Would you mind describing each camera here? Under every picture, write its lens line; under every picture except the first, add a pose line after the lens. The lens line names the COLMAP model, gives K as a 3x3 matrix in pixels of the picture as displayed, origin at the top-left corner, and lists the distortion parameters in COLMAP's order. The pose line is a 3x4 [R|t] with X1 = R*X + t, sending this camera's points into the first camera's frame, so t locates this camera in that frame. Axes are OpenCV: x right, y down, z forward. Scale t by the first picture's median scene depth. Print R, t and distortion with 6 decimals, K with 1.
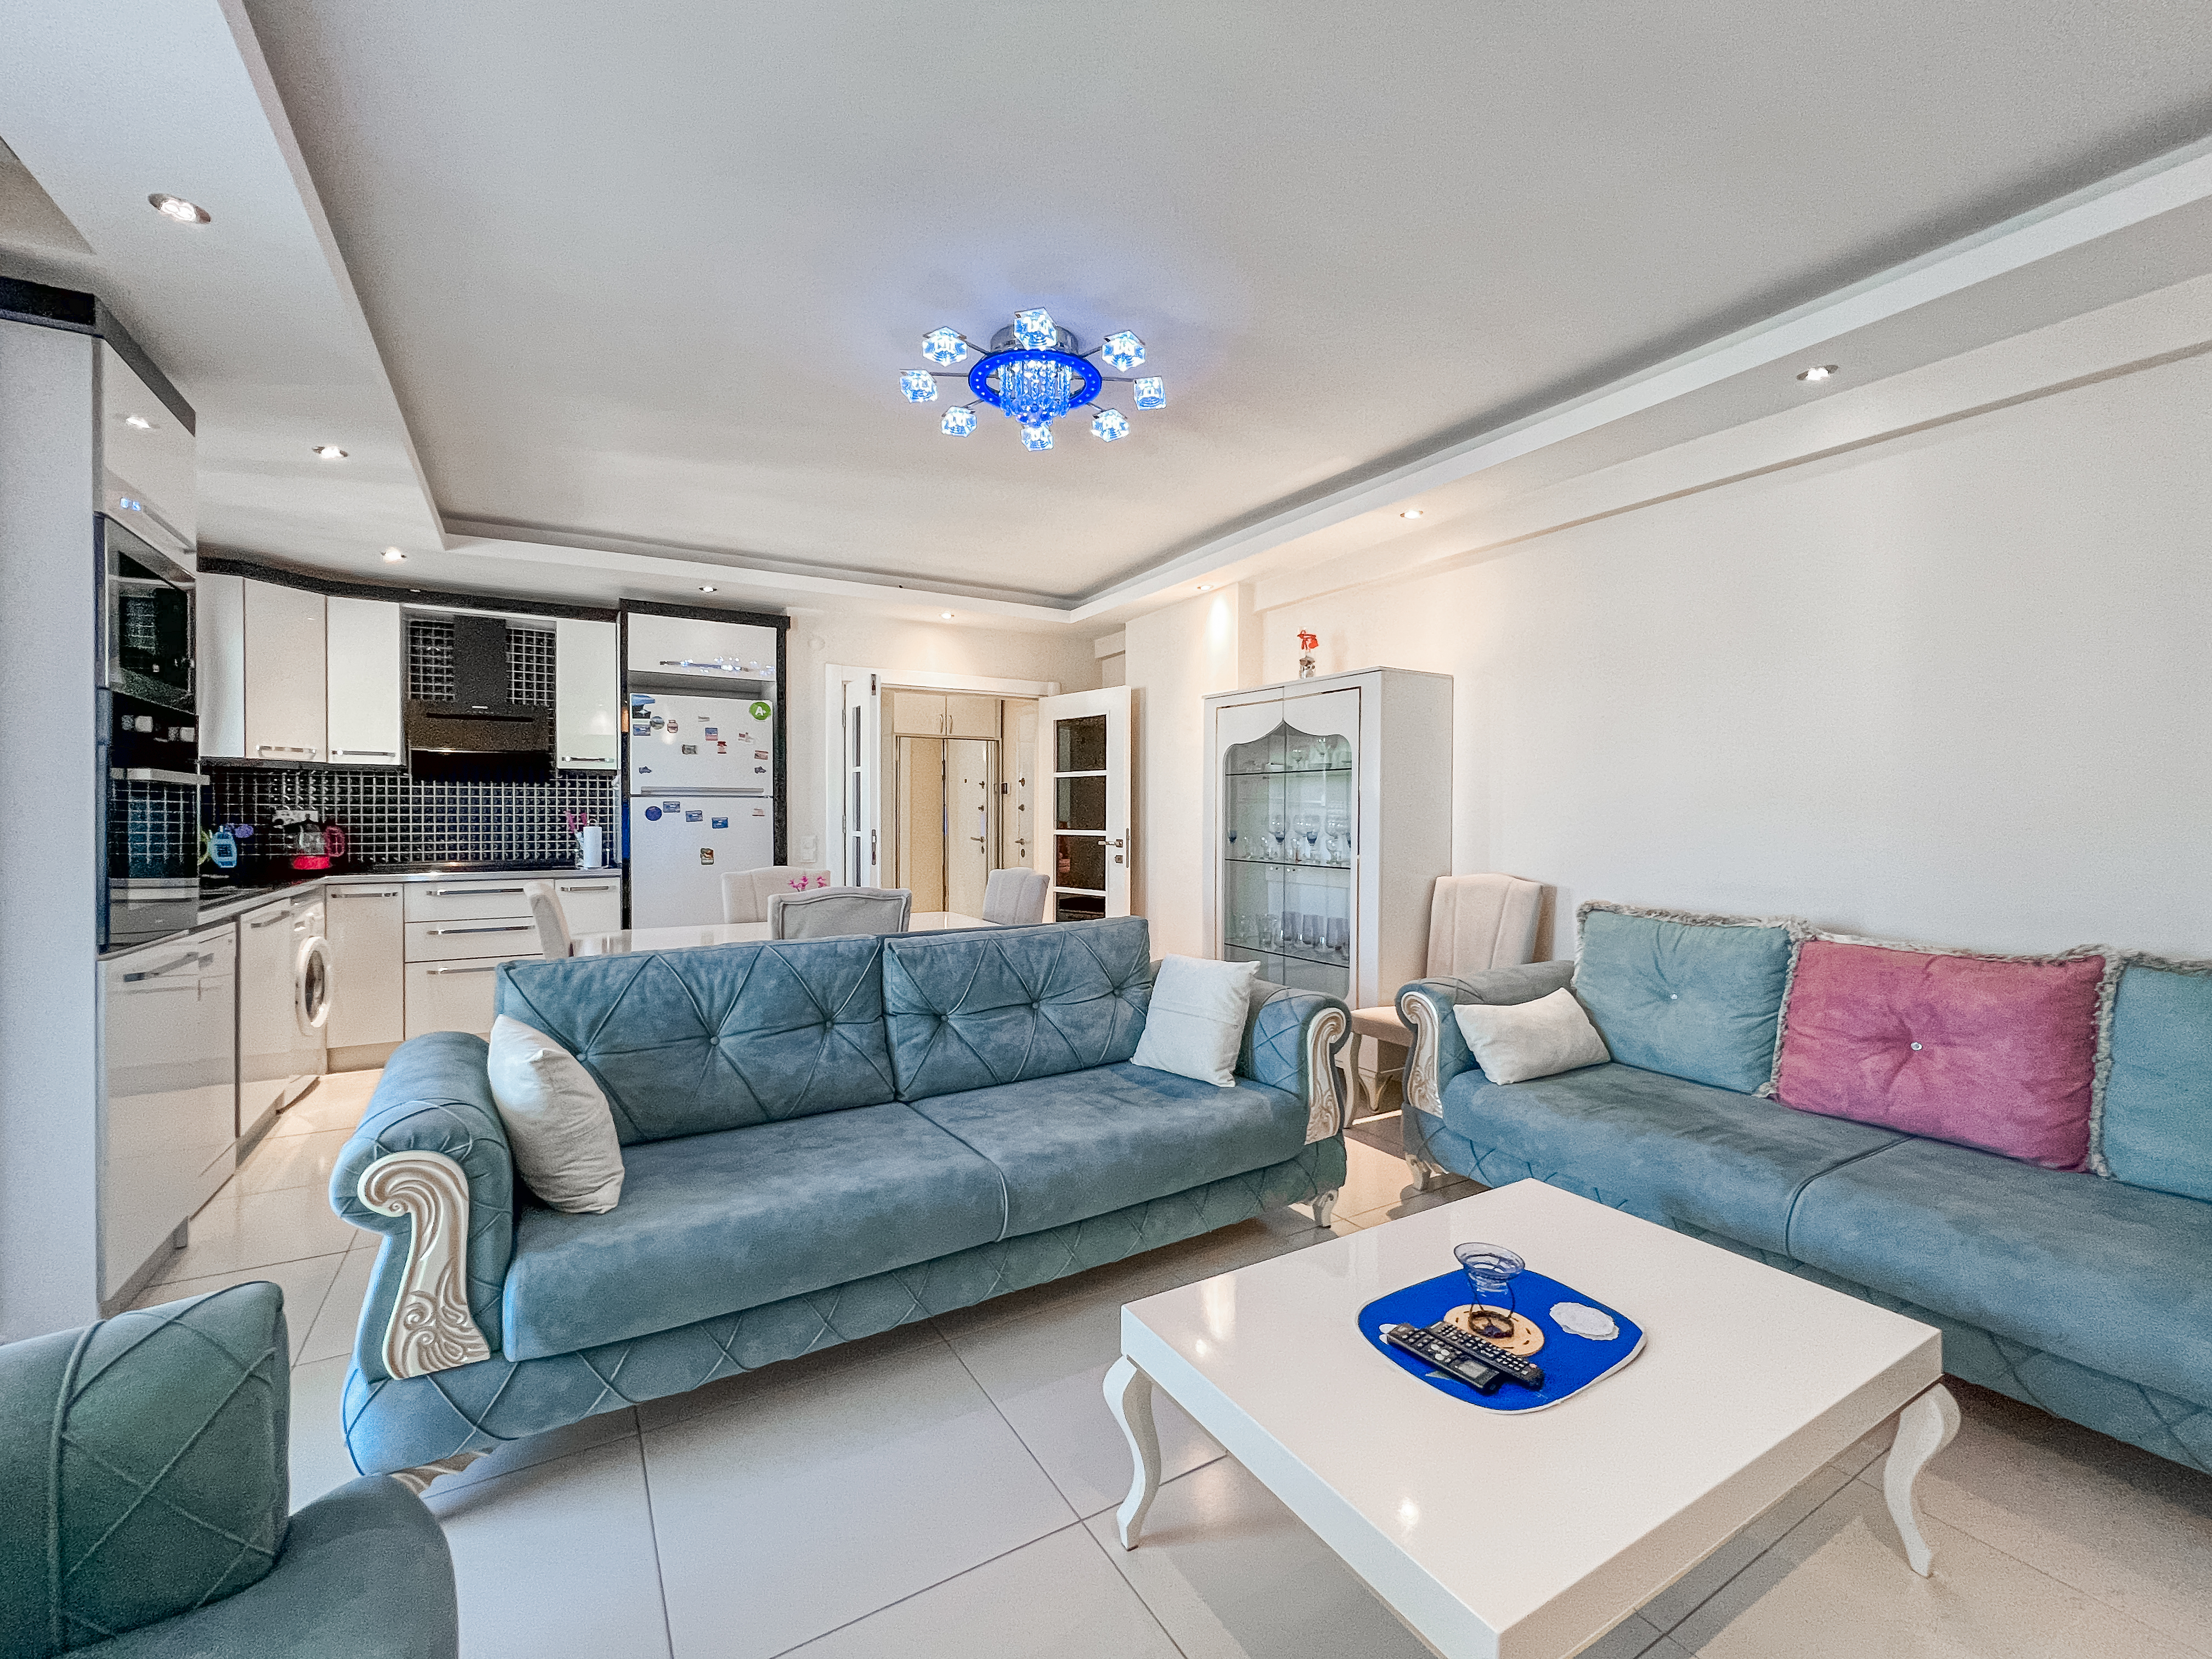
lens RADIAL K [[908.9, 0, 1089.4], [0, 908.9, 825.8], [0, 0, 1]] dist [0.000589, -0.000380]
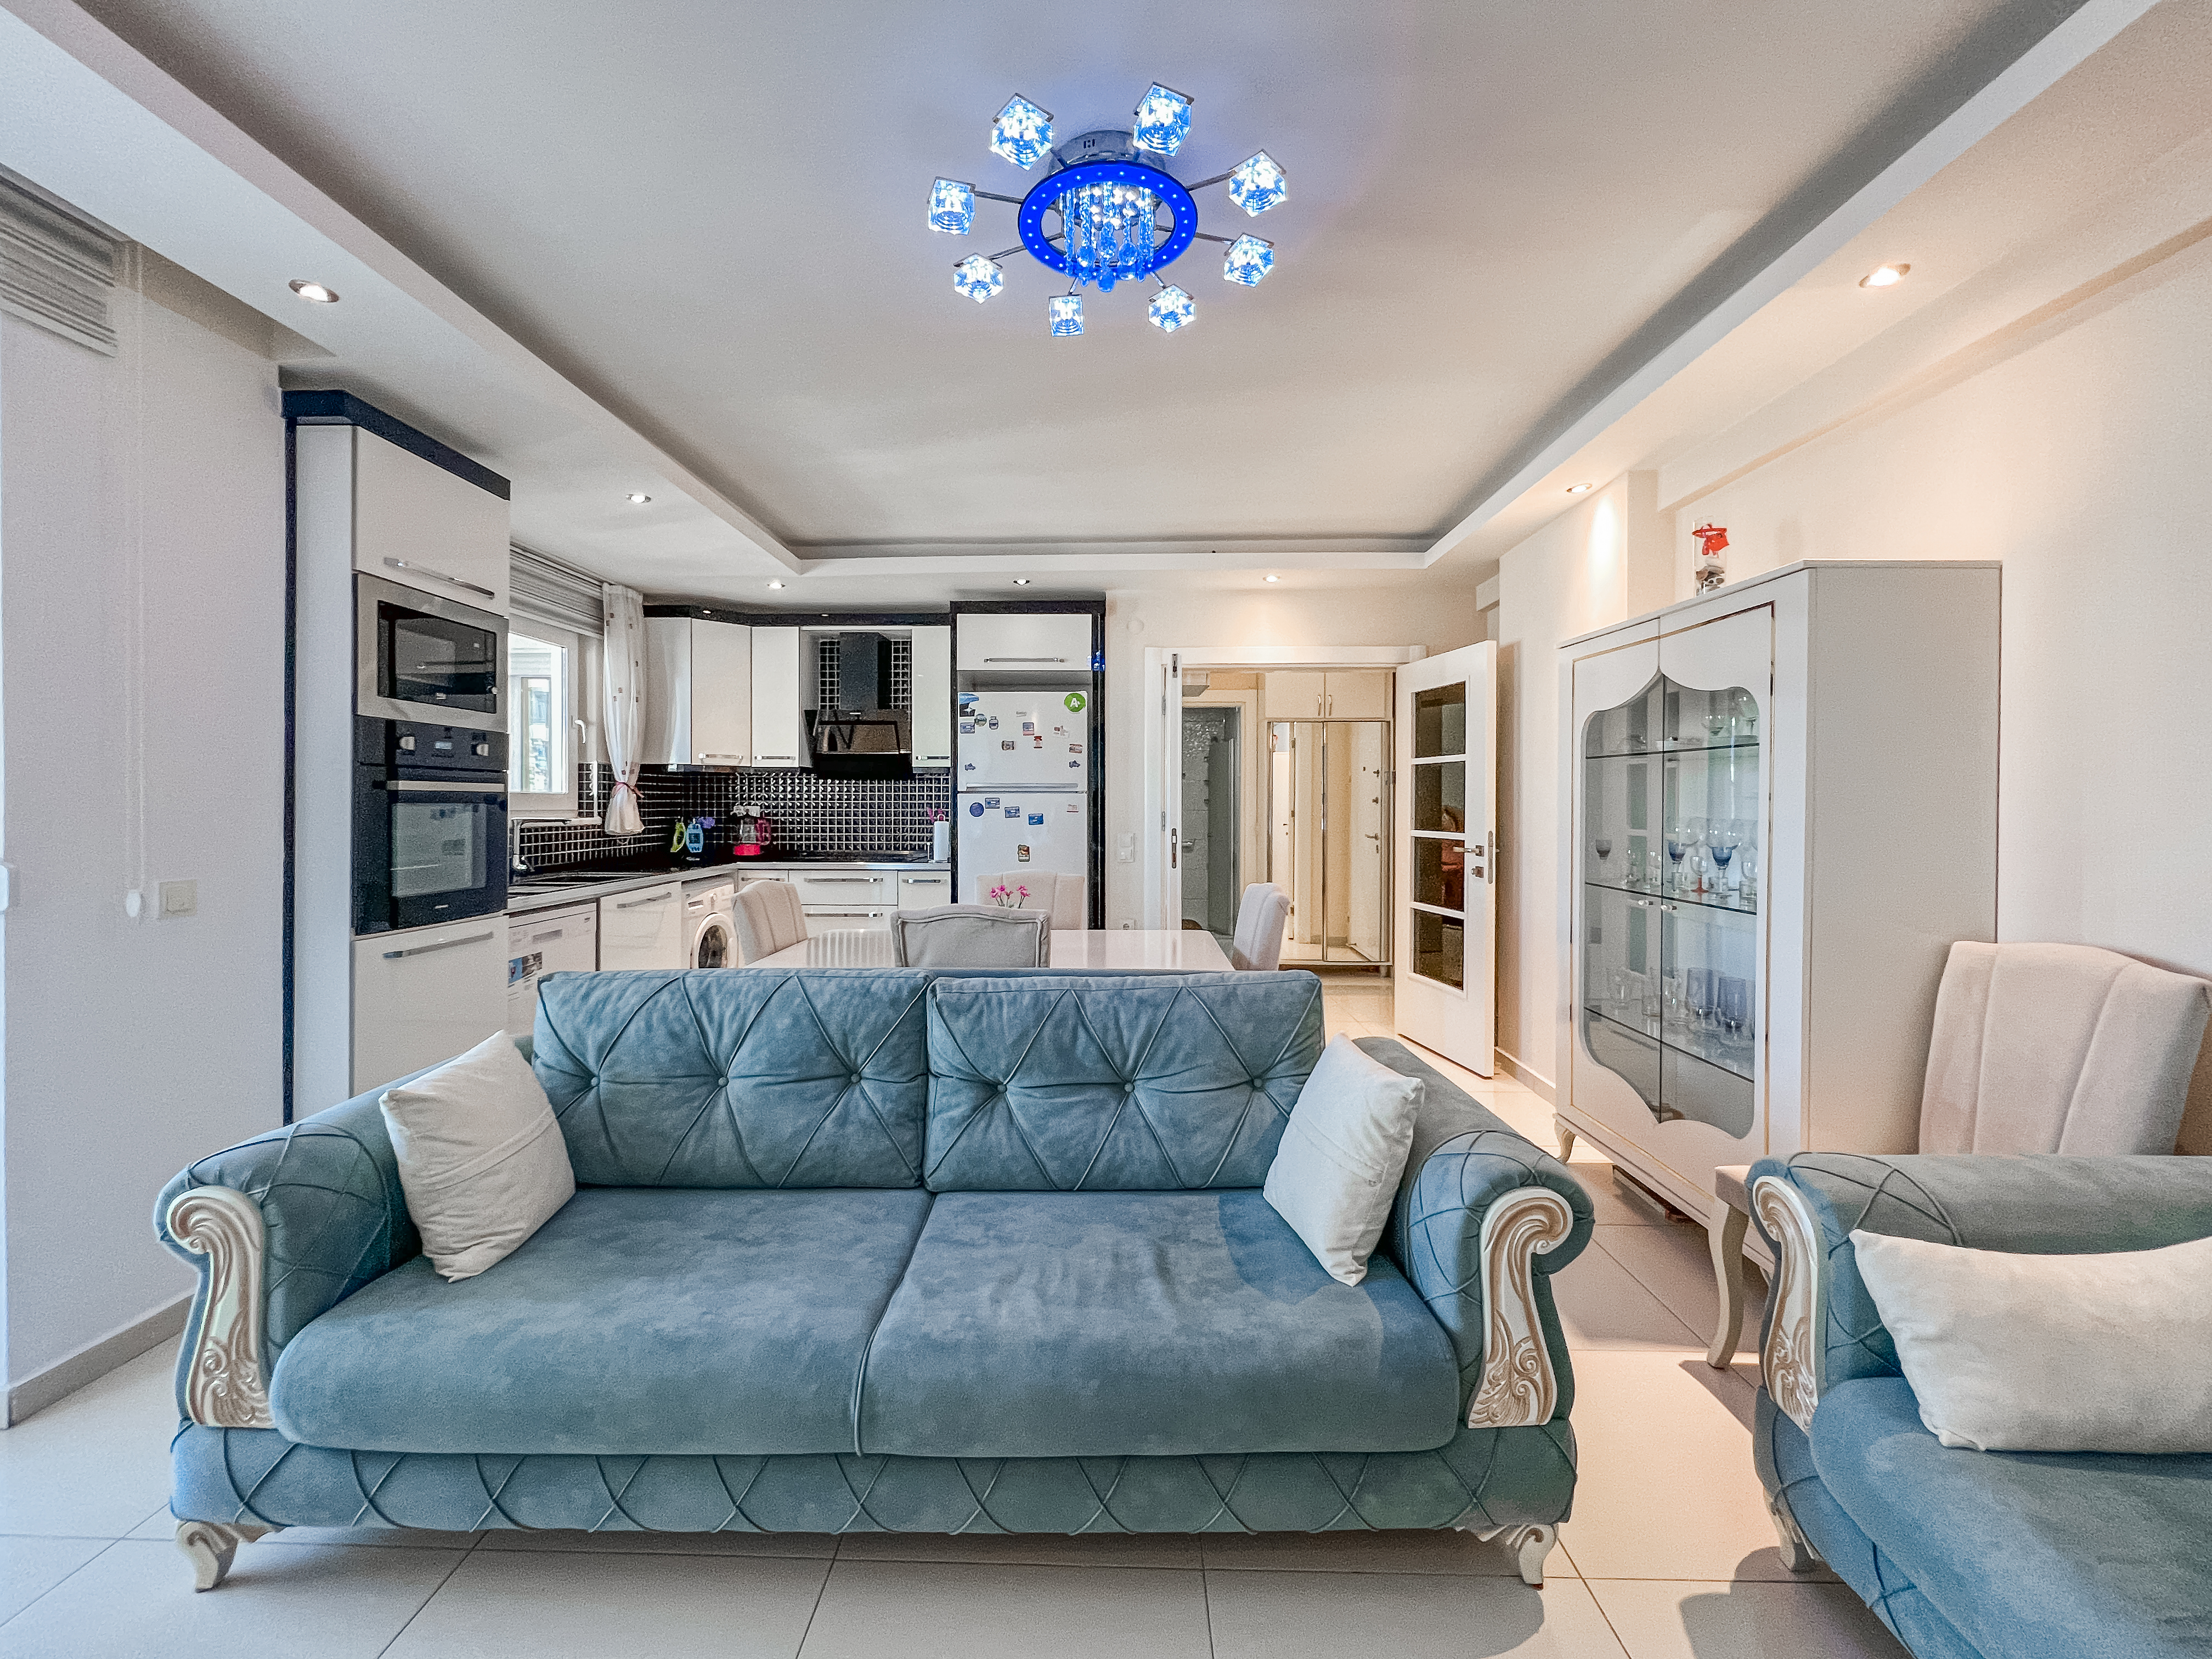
lens RADIAL K [[908.9, 0, 1113.6], [0, 908.9, 809.6], [0, 0, 1]] dist [0.000589, -0.000380]
pose [[0.856808, 0.004132, -0.515620, 0.293424], [-0.005671, 0.999983, -0.001409, -0.022009], [0.515605, 0.004132, 0.856816, 0.357976]]
